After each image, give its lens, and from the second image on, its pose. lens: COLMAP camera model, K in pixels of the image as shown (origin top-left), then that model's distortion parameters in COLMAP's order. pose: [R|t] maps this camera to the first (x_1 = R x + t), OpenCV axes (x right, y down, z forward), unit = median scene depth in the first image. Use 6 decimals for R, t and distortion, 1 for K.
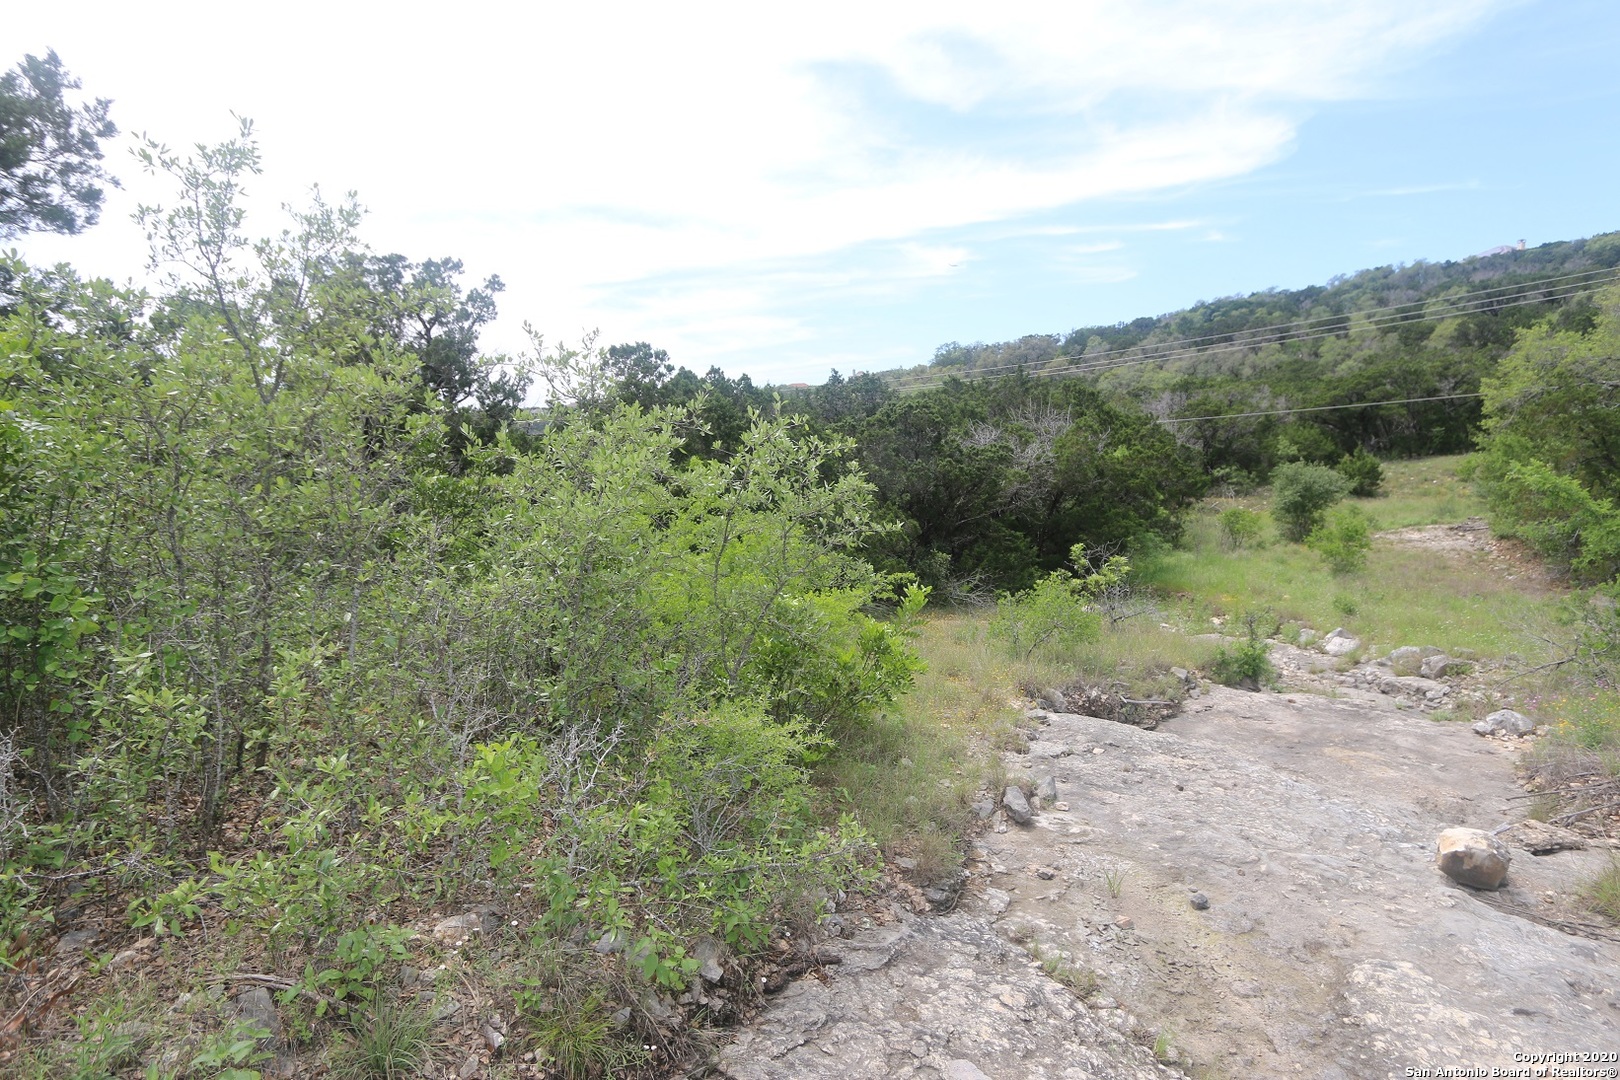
lens RADIAL K [[825.7, 0, 820.4], [0, 825.7, 538.5], [0, 0, 1]] dist [-0.022072, 0.005663]
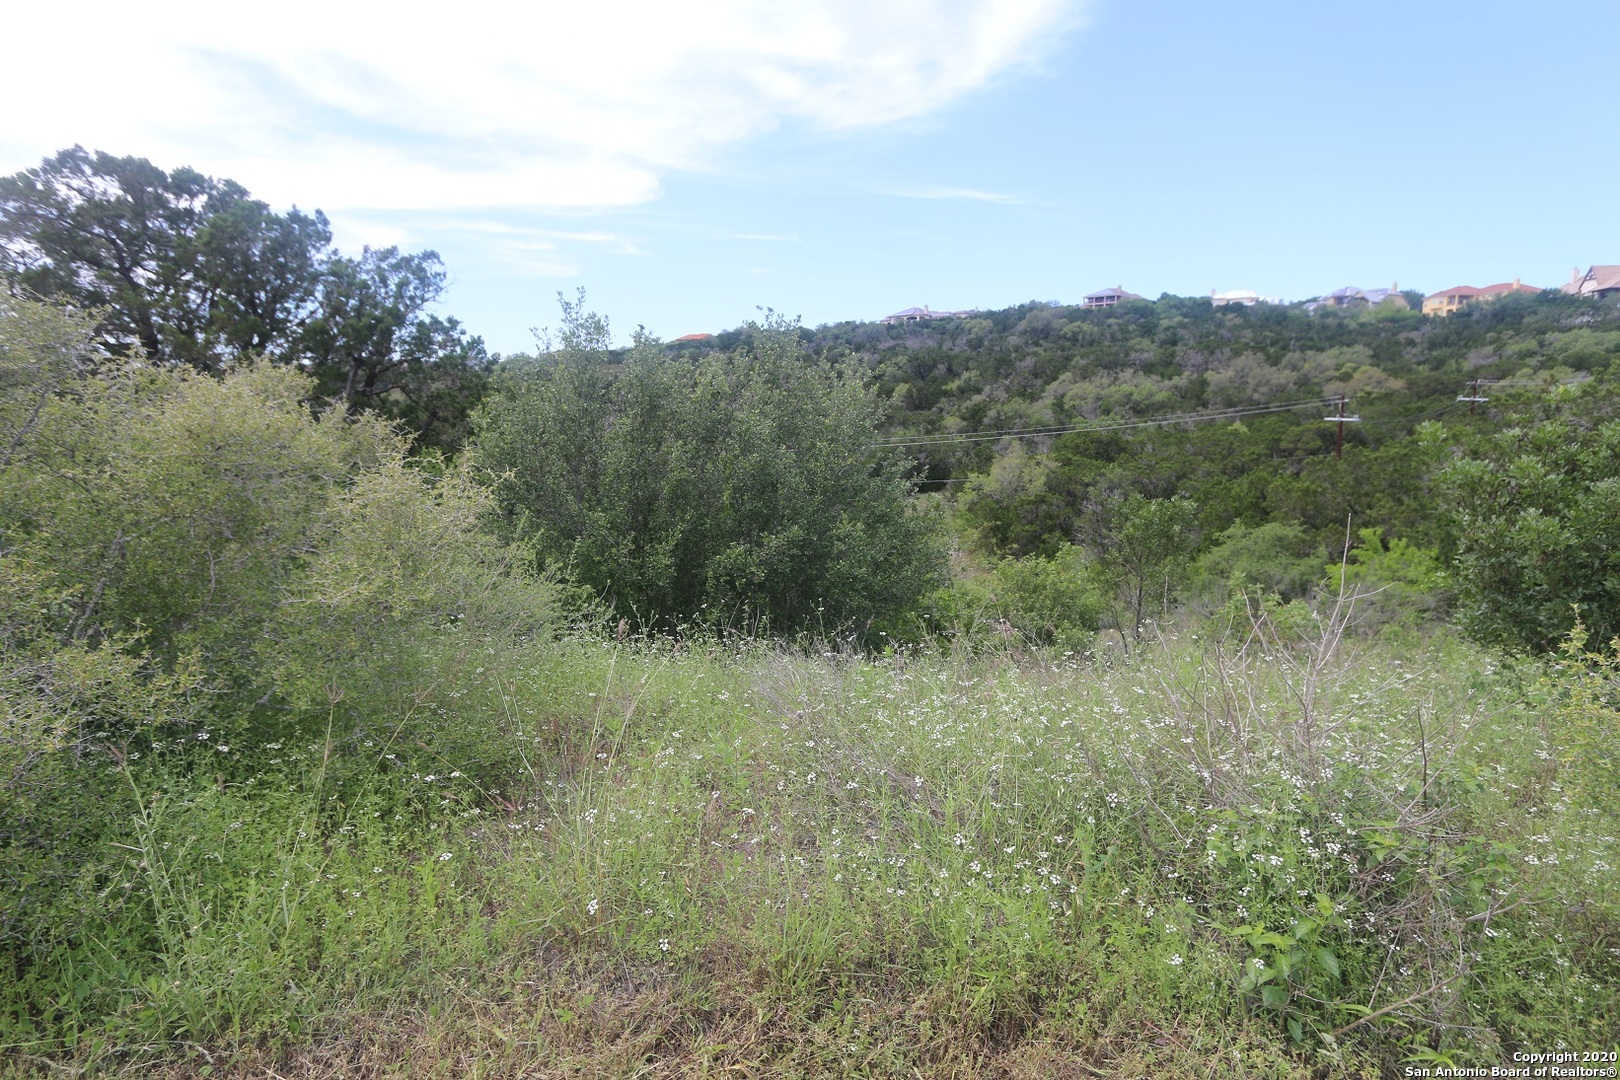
lens RADIAL K [[837.0, 0, 816.1], [0, 837.0, 537.1], [0, 0, 1]] dist [-0.014030, 0.001721]
pose [[0.832539, -0.057088, 0.551017, -2.111275], [0.043100, 0.998336, 0.038312, -0.350325], [-0.552287, -0.008148, 0.833614, -1.969343]]
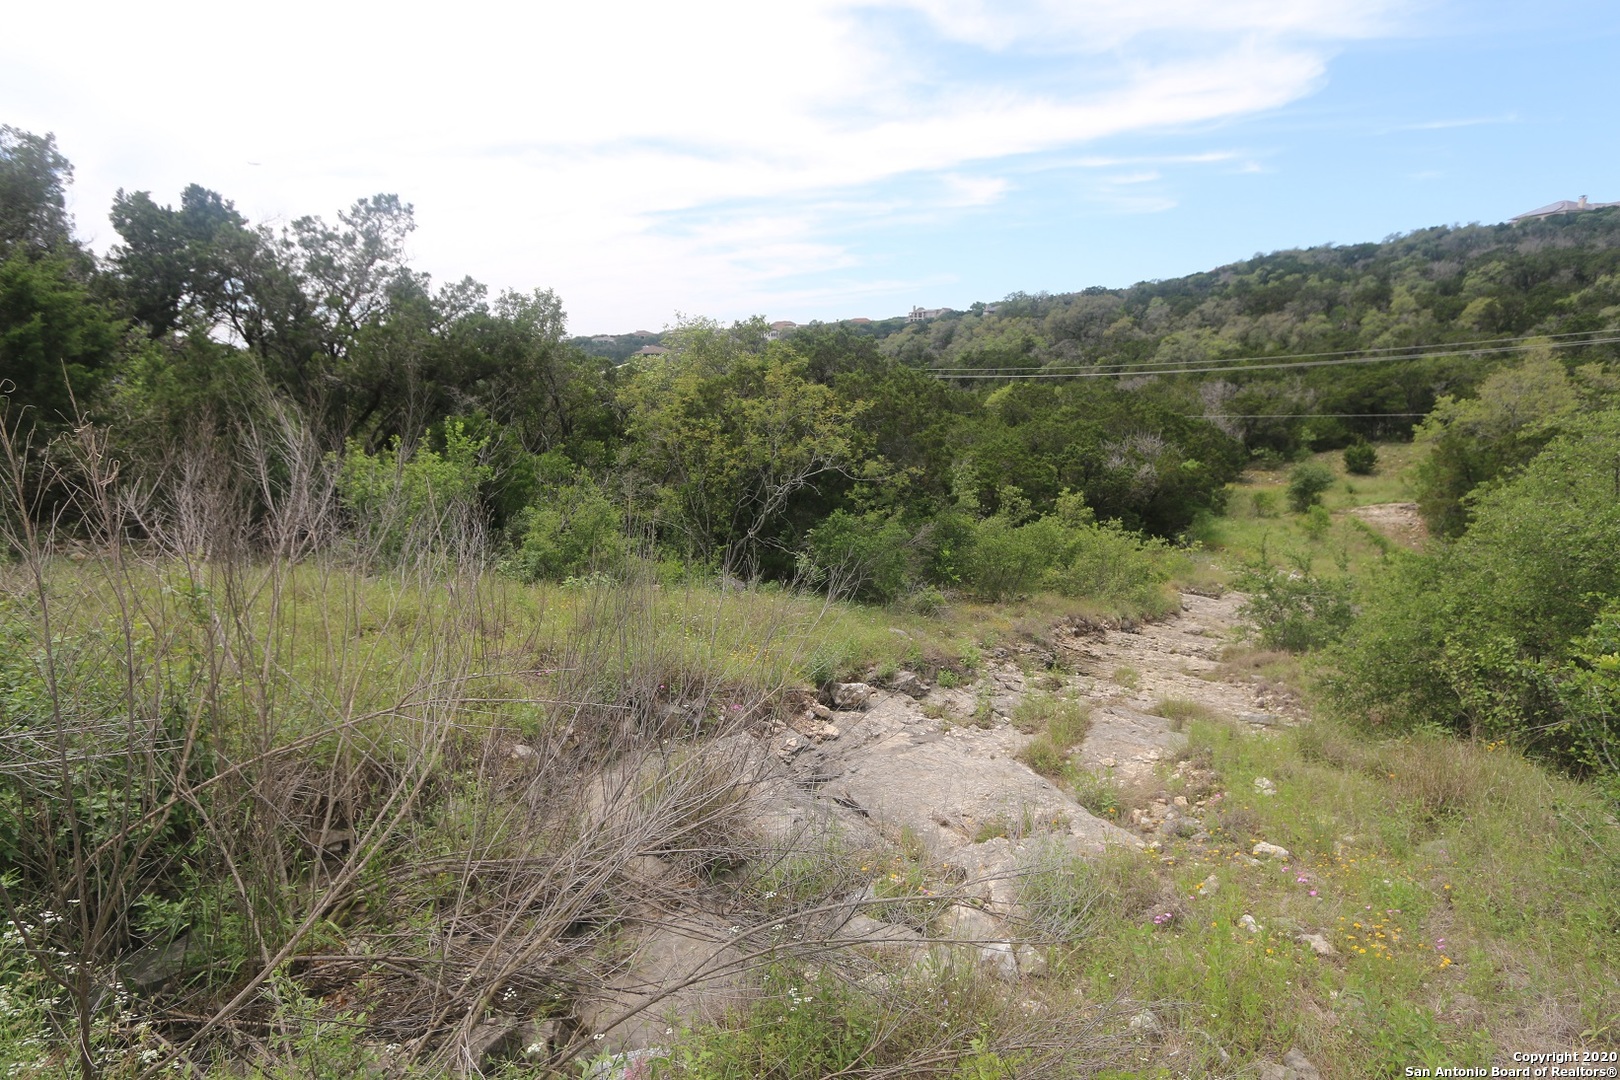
lens RADIAL K [[802.6, 0, 810.7], [0, 802.6, 541.2], [0, 0, 1]] dist [-0.019937, 0.002546]
pose [[0.997805, 0.025919, -0.060937, -0.655716], [-0.019716, 0.994764, 0.100277, -0.193729], [0.063217, -0.098855, 0.993092, -1.466044]]
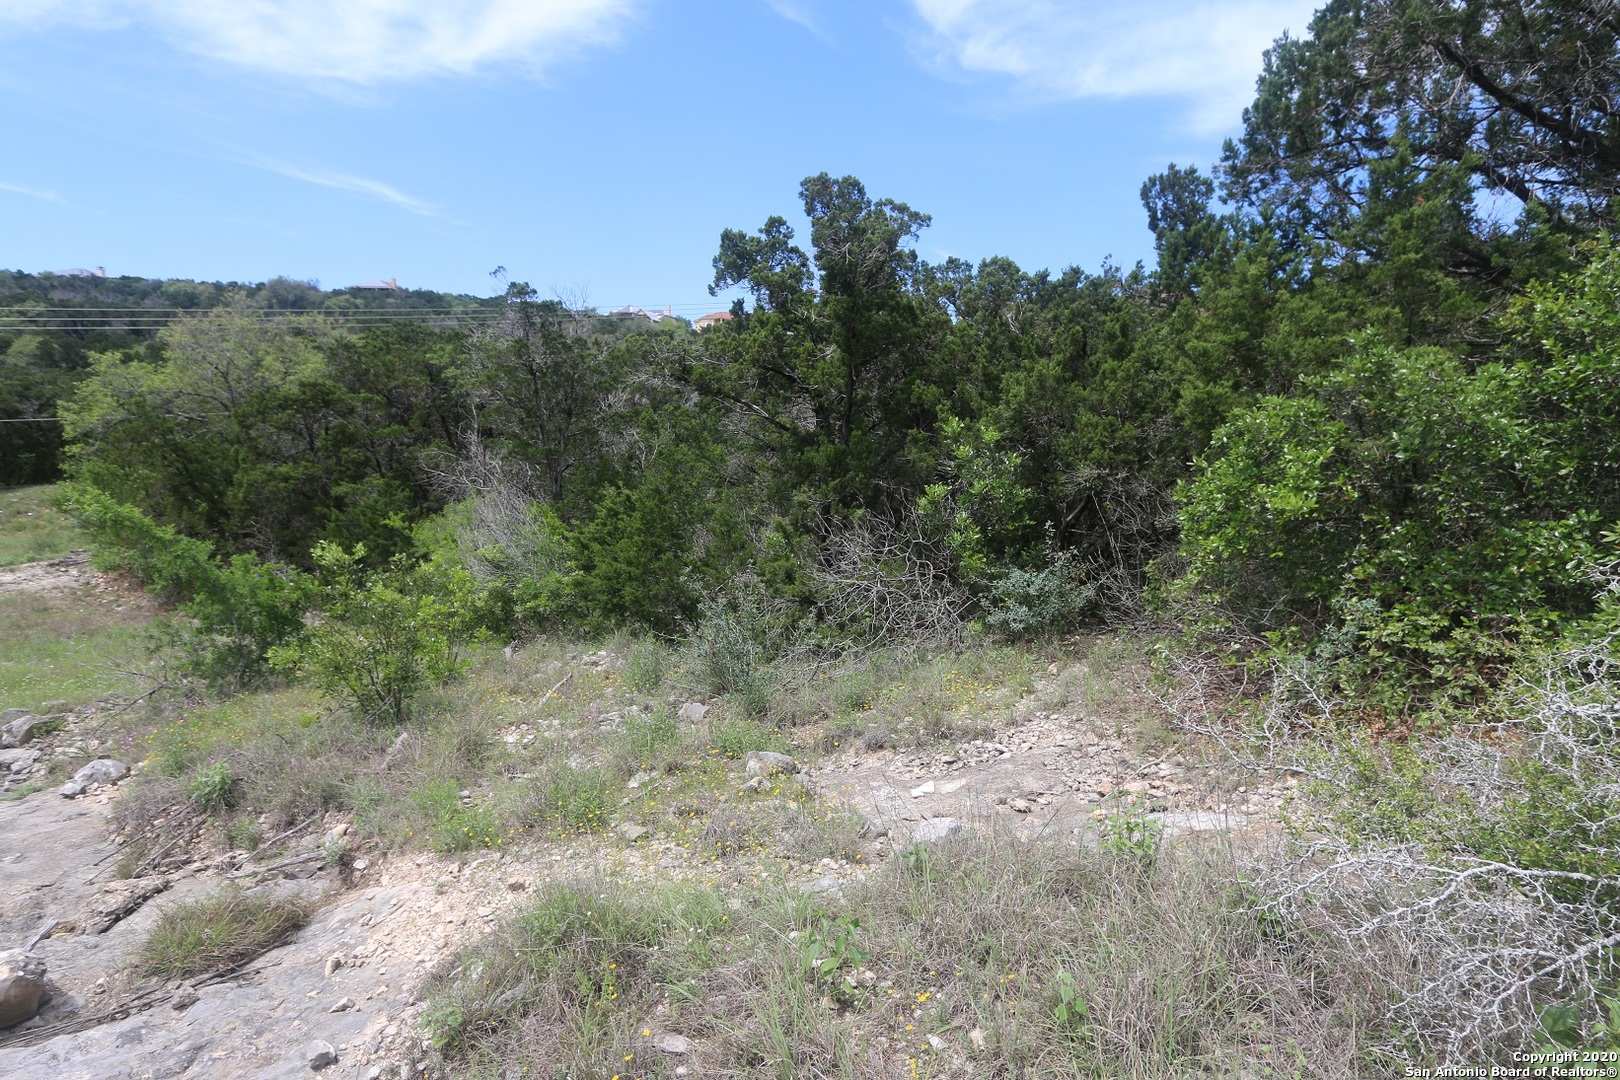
lens RADIAL K [[825.7, 0, 820.4], [0, 825.7, 538.5], [0, 0, 1]] dist [-0.022072, 0.005663]
pose [[0.164054, -0.076393, 0.983489, 0.065201], [0.109722, 0.992223, 0.058768, -0.001213], [-0.980330, 0.098269, 0.171160, 0.013436]]
